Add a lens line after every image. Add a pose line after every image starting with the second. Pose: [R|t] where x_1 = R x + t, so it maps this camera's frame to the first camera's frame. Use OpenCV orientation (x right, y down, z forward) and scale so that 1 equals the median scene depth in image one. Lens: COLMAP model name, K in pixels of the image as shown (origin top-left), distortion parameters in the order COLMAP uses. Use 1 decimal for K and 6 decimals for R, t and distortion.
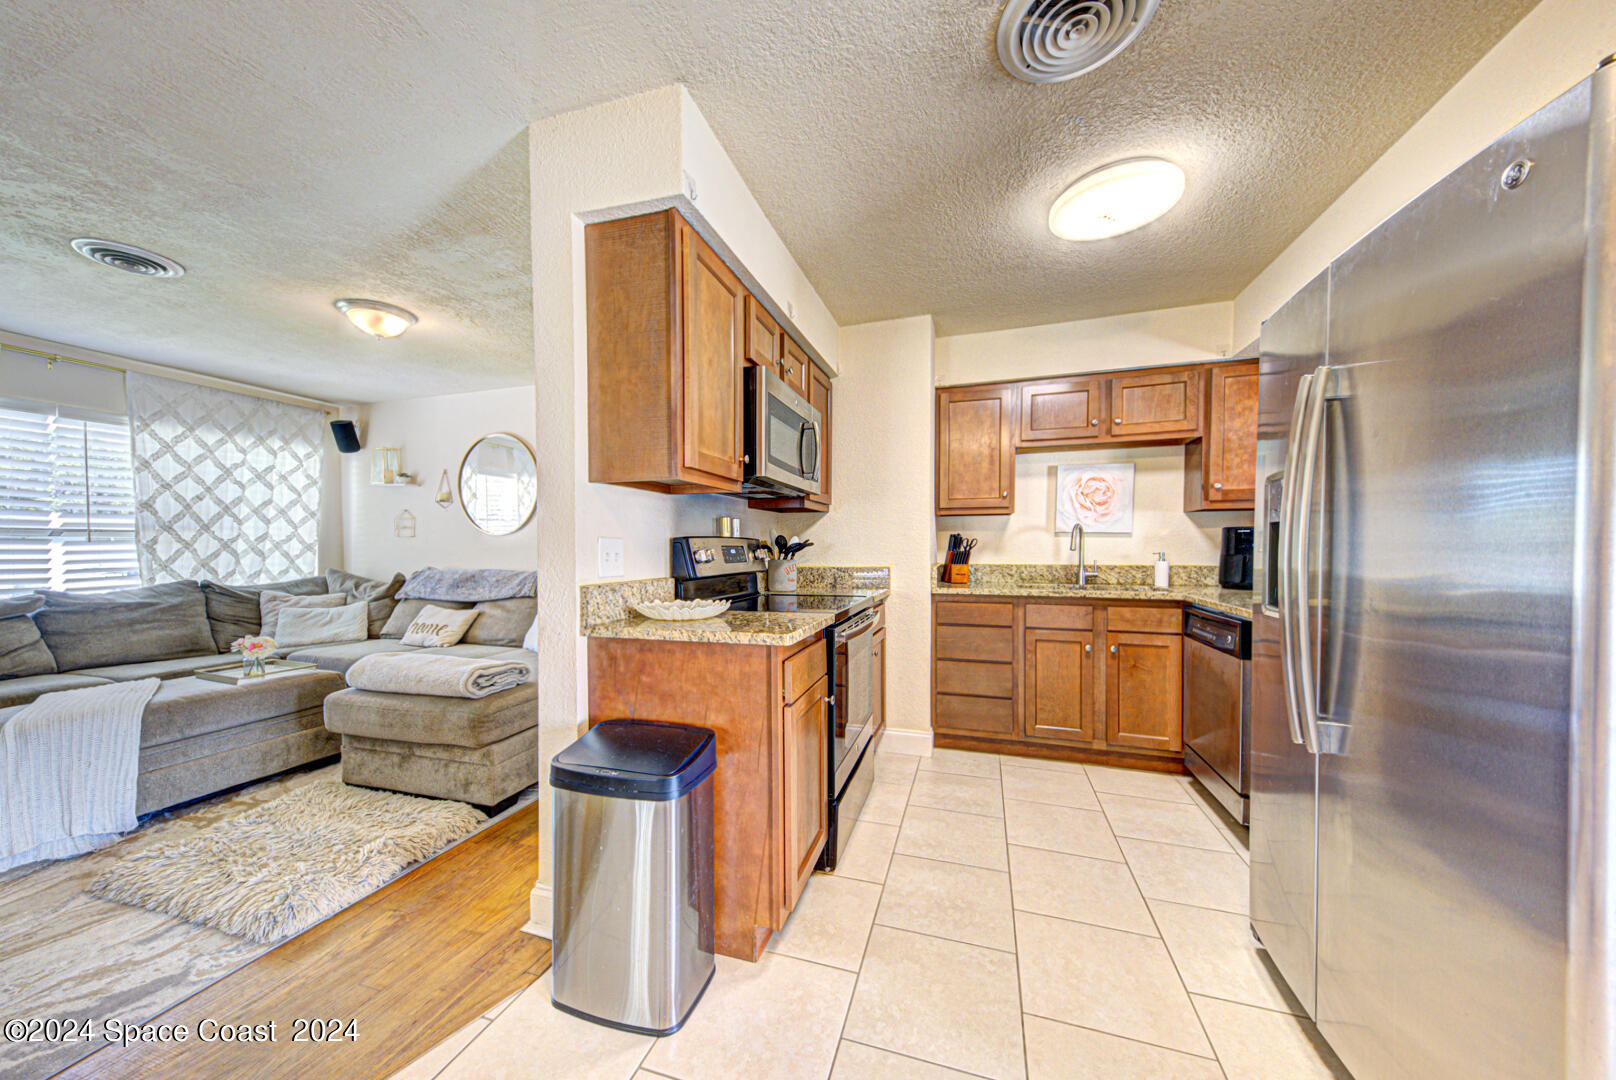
lens RADIAL K [[550.0, 0, 805.1], [0, 550.0, 553.7], [0, 0, 1]] dist [0.024902, -0.007972]
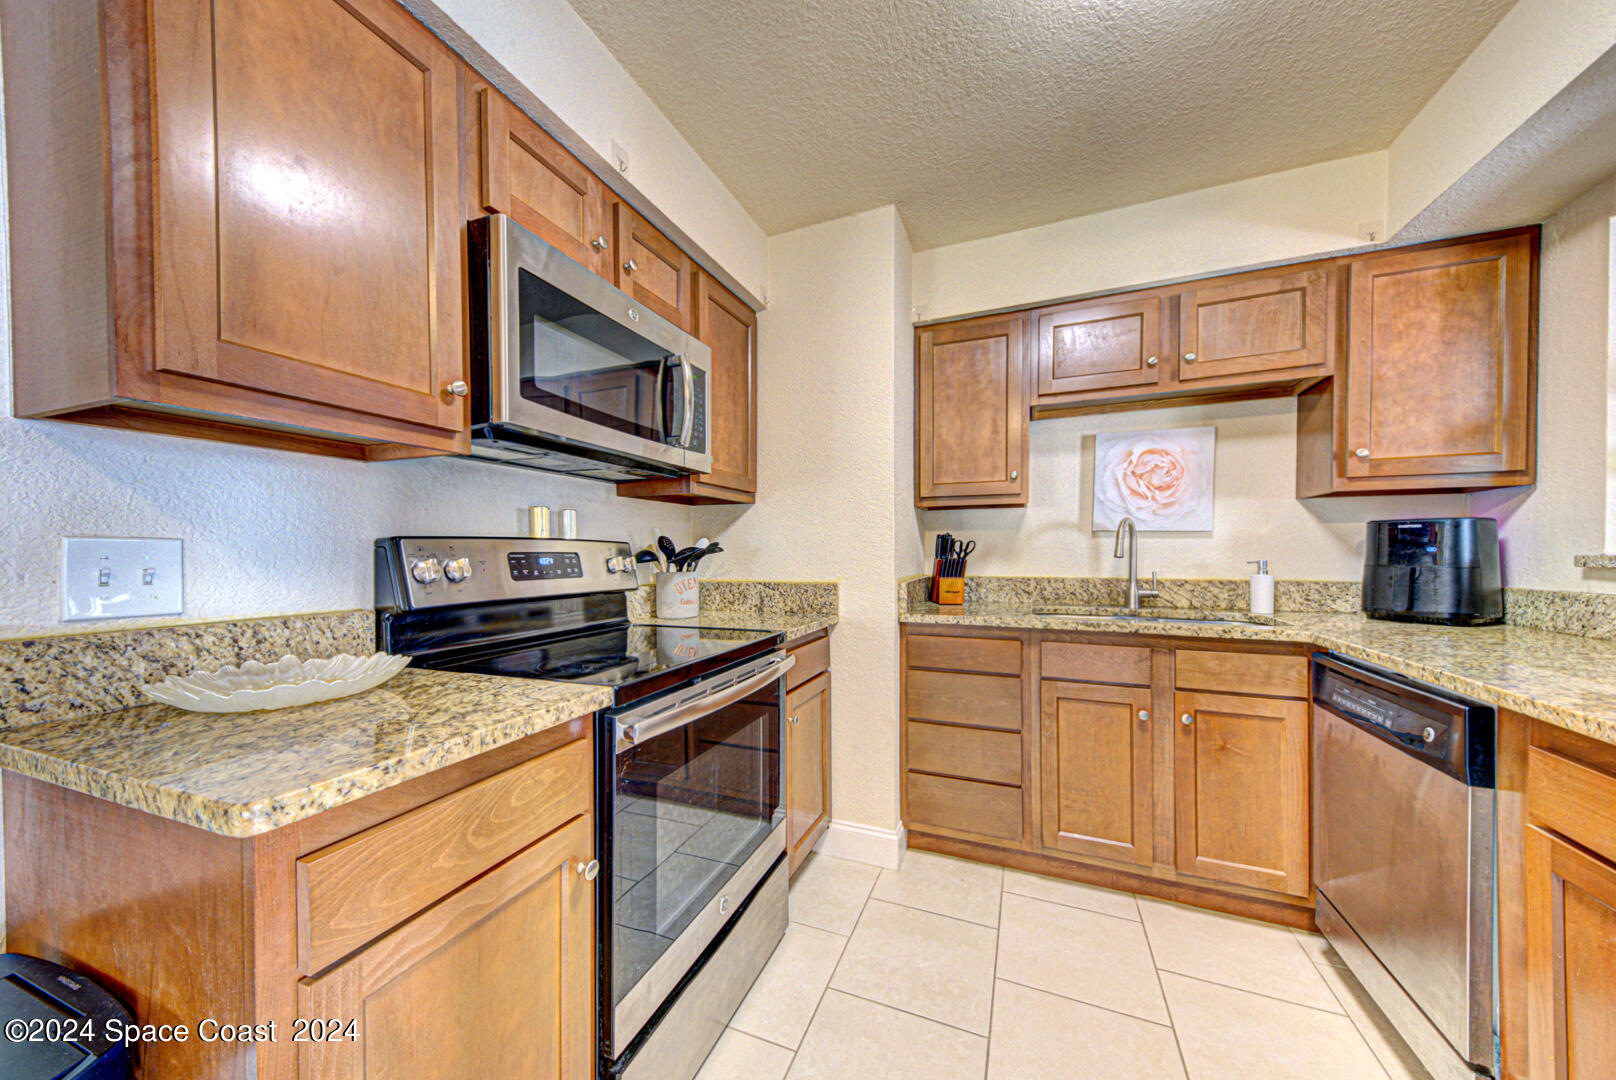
lens RADIAL K [[550.0, 0, 805.1], [0, 550.0, 553.7], [0, 0, 1]] dist [0.024902, -0.007972]
pose [[0.996817, -0.001501, -0.079711, 0.172740], [0.000826, 0.999963, -0.008507, -0.005719], [0.079721, 0.008414, 0.996782, 0.327787]]
